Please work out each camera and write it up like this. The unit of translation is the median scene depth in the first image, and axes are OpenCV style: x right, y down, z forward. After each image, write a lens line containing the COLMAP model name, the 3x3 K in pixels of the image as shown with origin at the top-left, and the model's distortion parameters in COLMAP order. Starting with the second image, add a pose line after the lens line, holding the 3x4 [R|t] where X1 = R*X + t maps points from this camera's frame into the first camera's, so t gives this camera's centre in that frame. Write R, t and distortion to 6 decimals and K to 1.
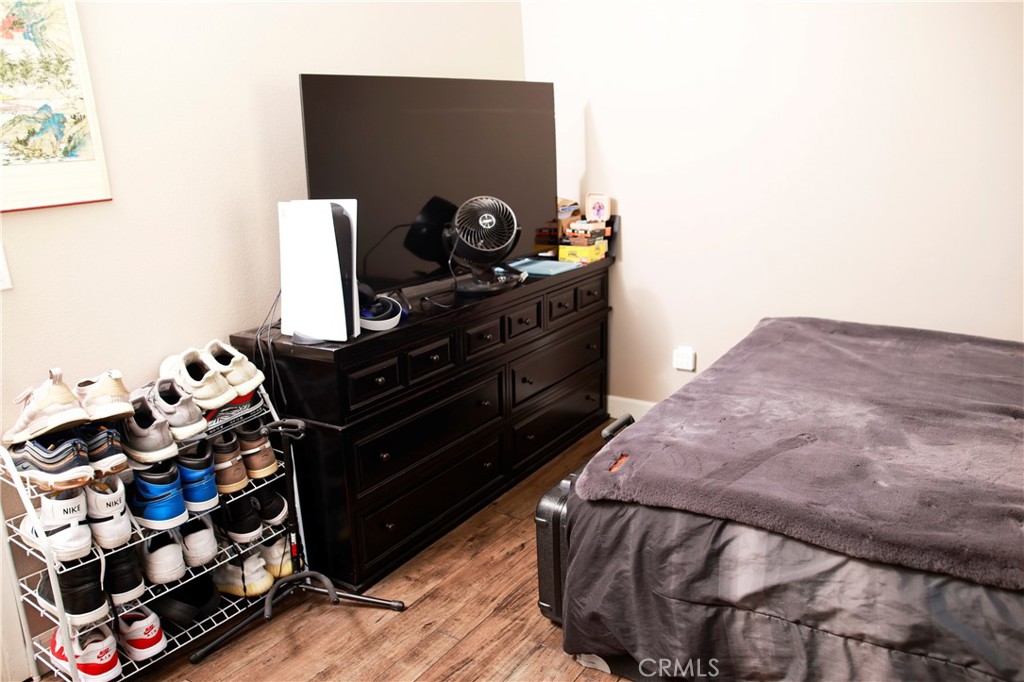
lens RADIAL K [[715.1, 0, 518.1], [0, 715.1, 332.7], [0, 0, 1]] dist [-0.056174, 0.054104]
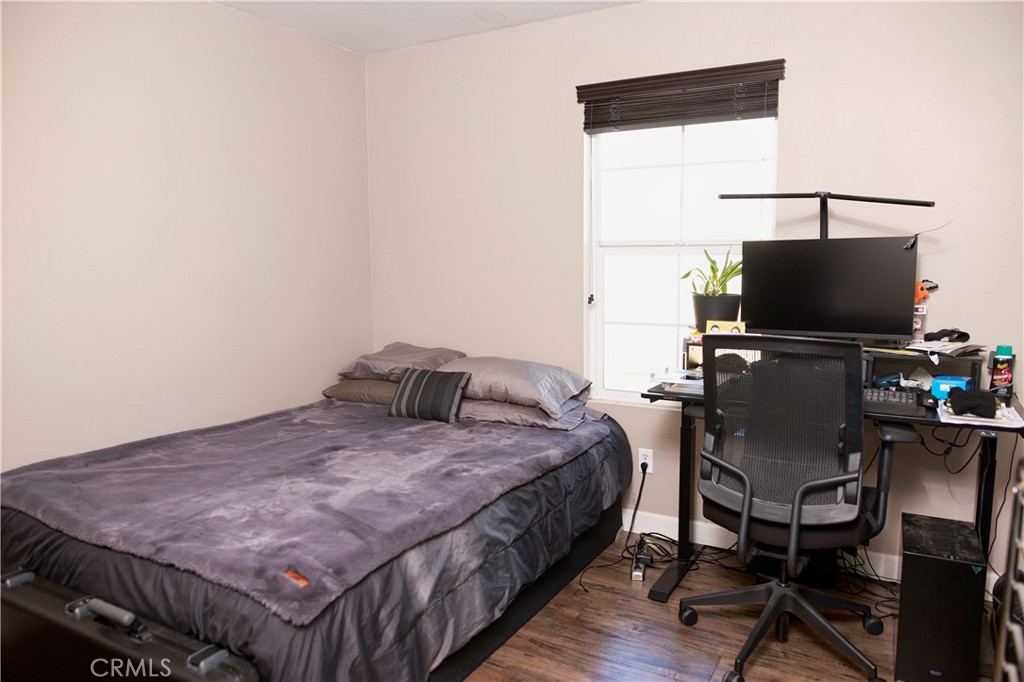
lens RADIAL K [[715.1, 0, 518.1], [0, 715.1, 332.7], [0, 0, 1]] dist [-0.056174, 0.054104]
pose [[-0.063694, -0.056961, 0.996343, -0.906651], [0.270340, 0.960056, 0.072169, -0.140481], [-0.960656, 0.273948, -0.045751, 0.715777]]
